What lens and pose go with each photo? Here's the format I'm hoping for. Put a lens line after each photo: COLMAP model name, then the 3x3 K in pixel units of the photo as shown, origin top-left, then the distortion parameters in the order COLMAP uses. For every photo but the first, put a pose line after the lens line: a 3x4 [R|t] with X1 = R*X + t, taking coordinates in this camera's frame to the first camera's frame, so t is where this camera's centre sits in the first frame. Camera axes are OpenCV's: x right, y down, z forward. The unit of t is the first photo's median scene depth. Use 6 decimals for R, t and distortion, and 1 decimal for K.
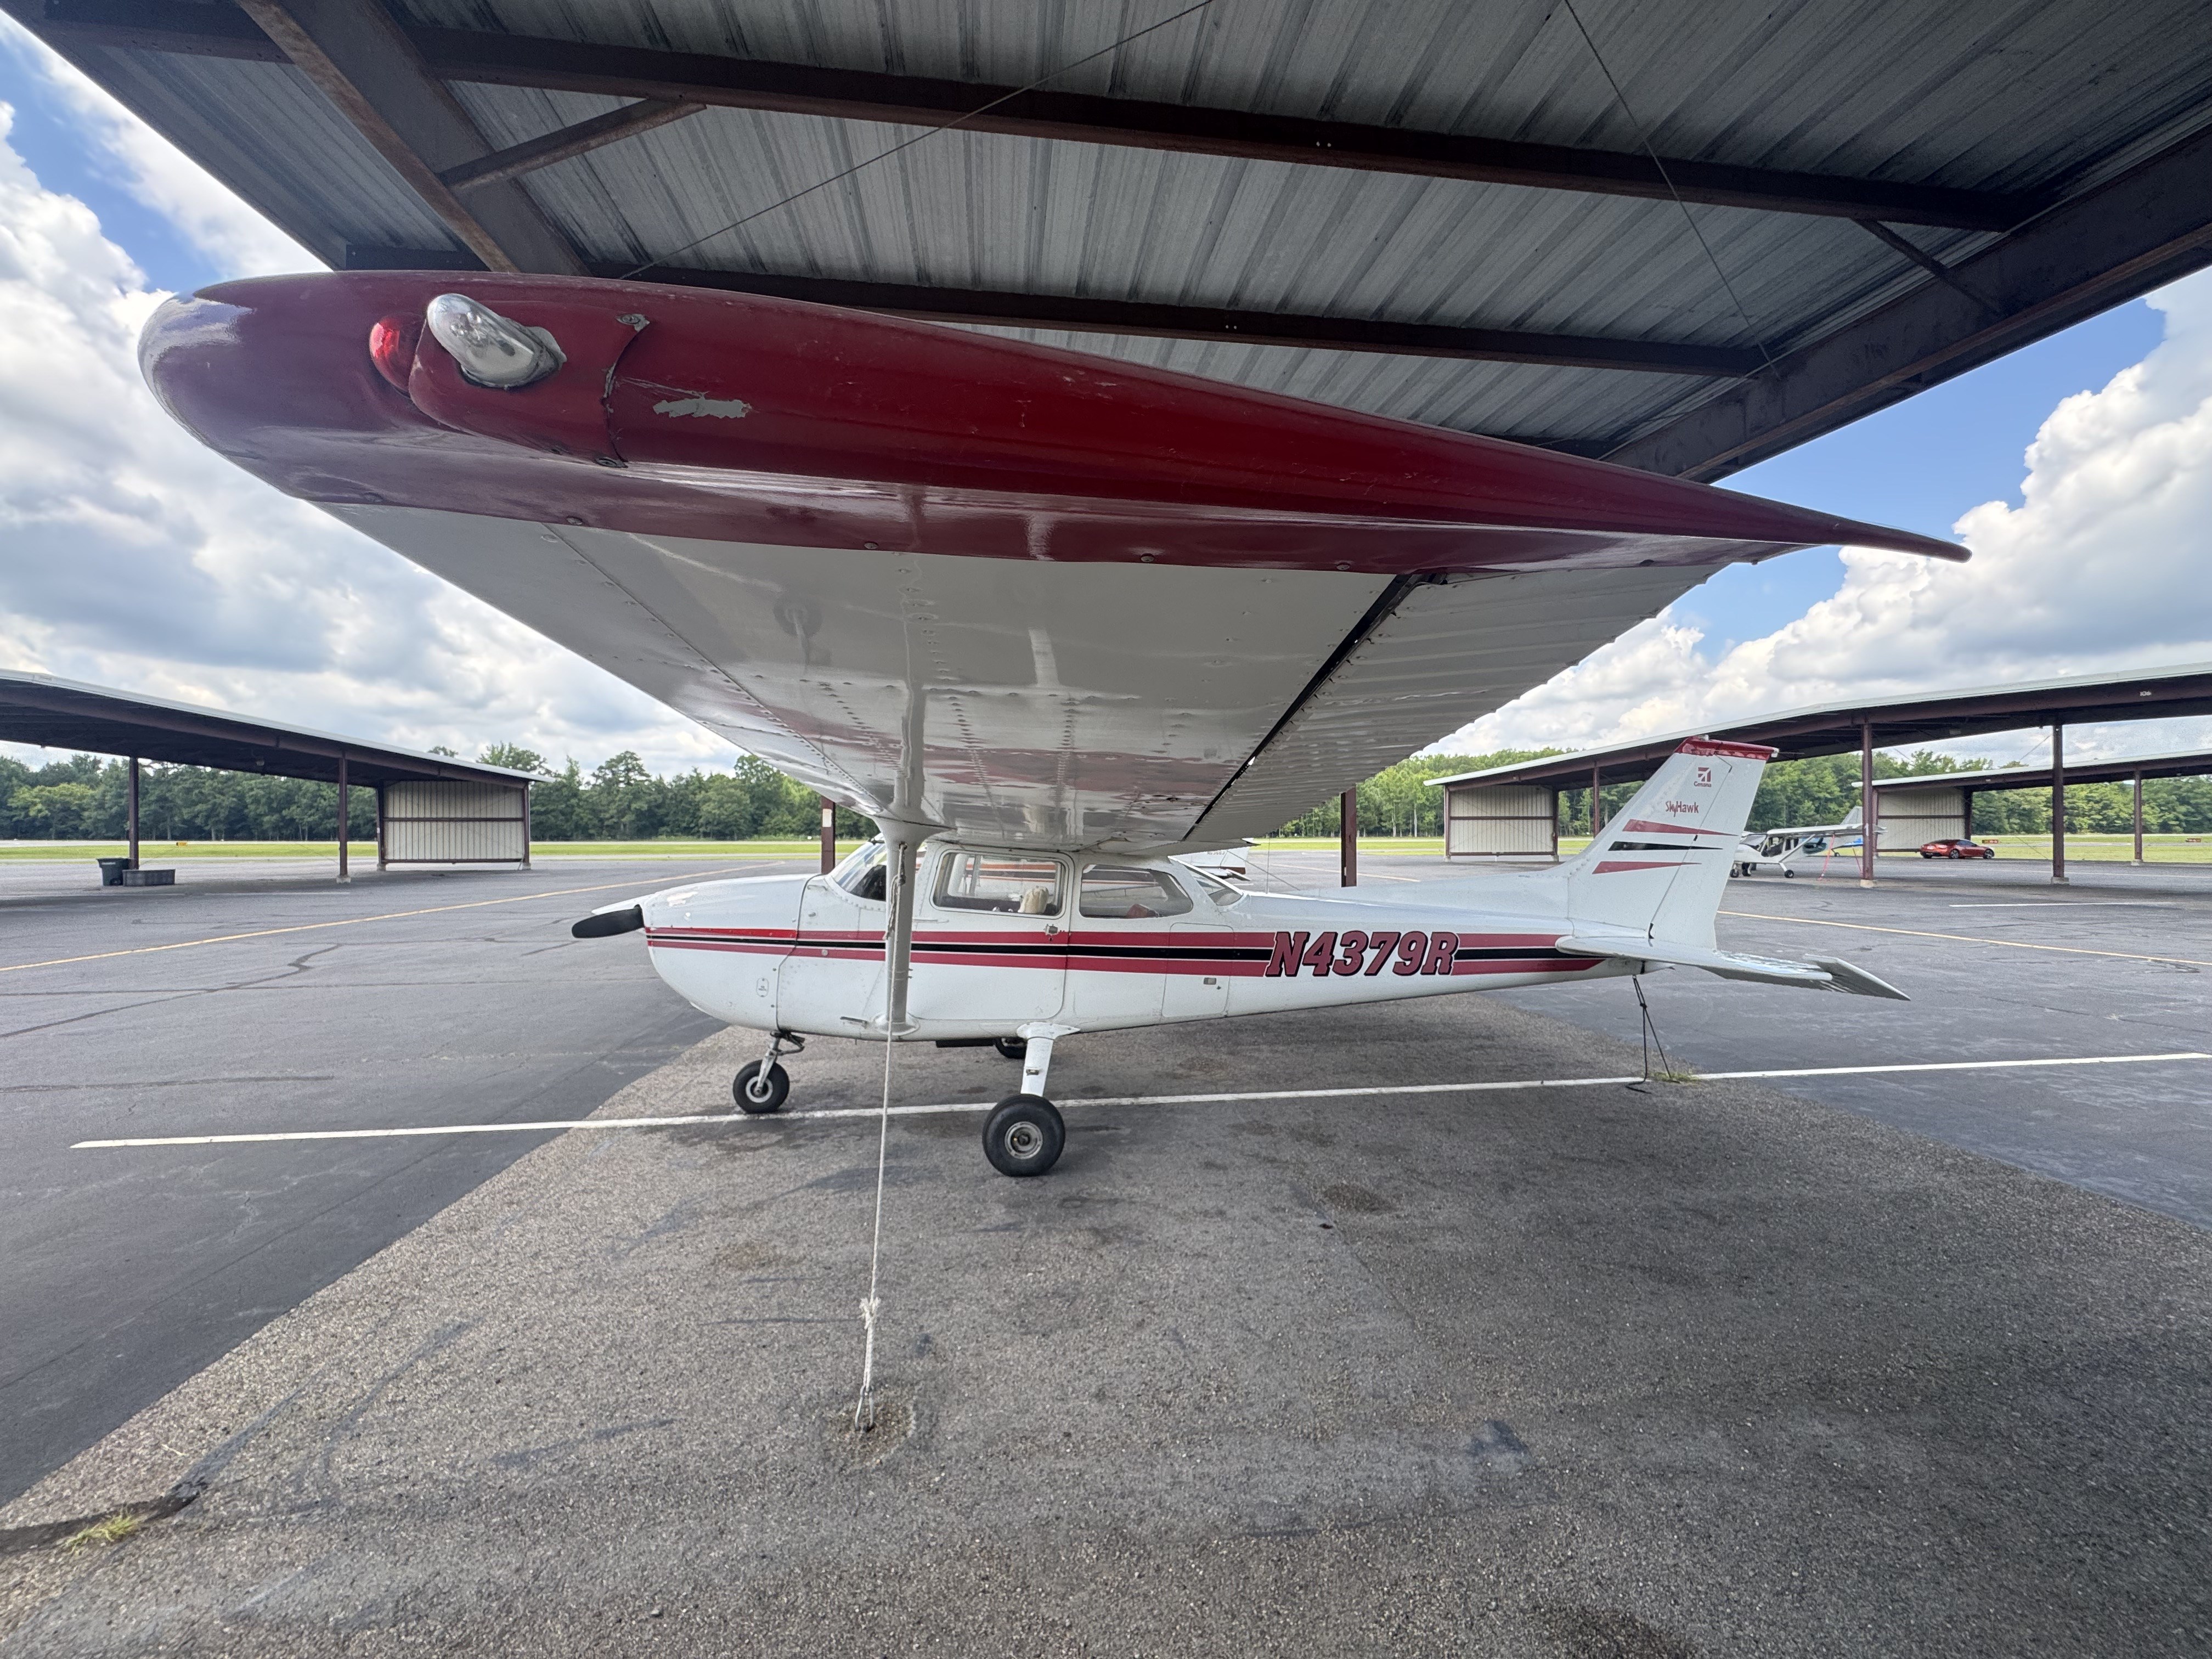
lens RADIAL K [[885.6, 0, 1102.6], [0, 885.6, 824.7], [0, 0, 1]] dist [-0.004170, 0.000890]
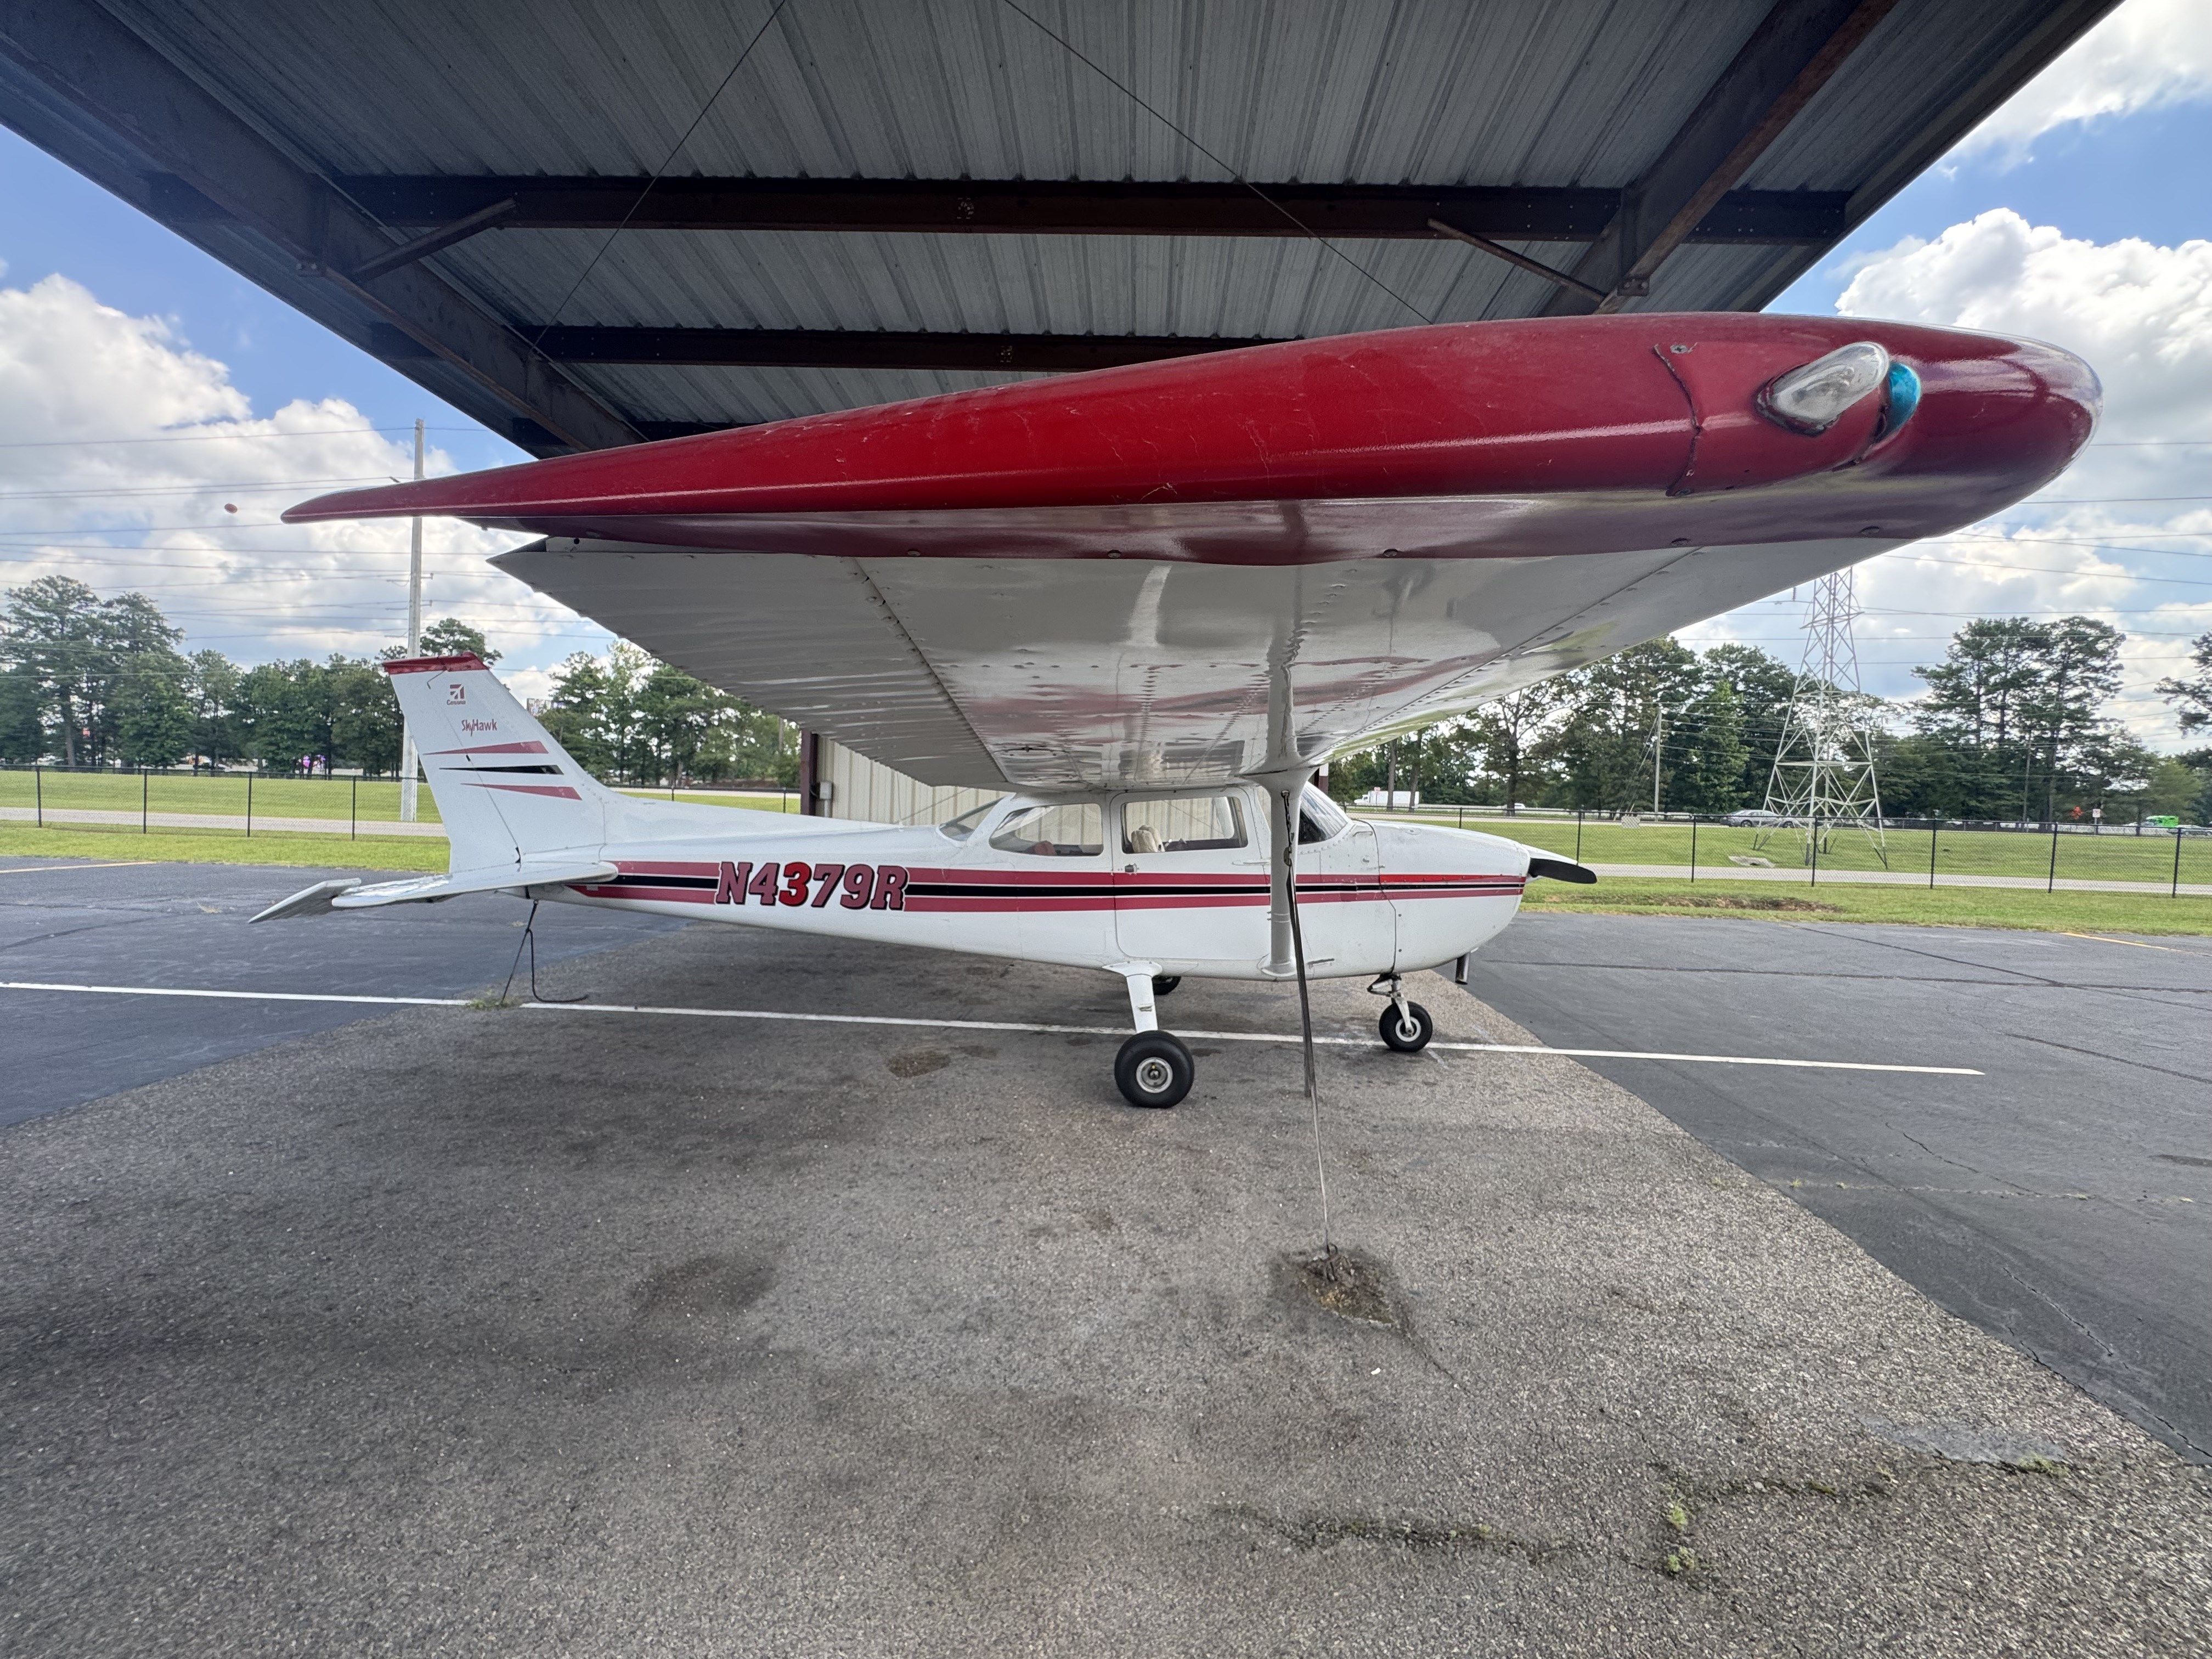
lens RADIAL K [[885.6, 0, 1105.4], [0, 885.6, 814.5], [0, 0, 1]] dist [-0.004170, 0.000890]
pose [[-0.986251, -0.033523, 0.161817, -0.182553], [-0.032407, 0.999429, 0.009528, 0.046541], [-0.162044, 0.004153, -0.986775, 1.900508]]
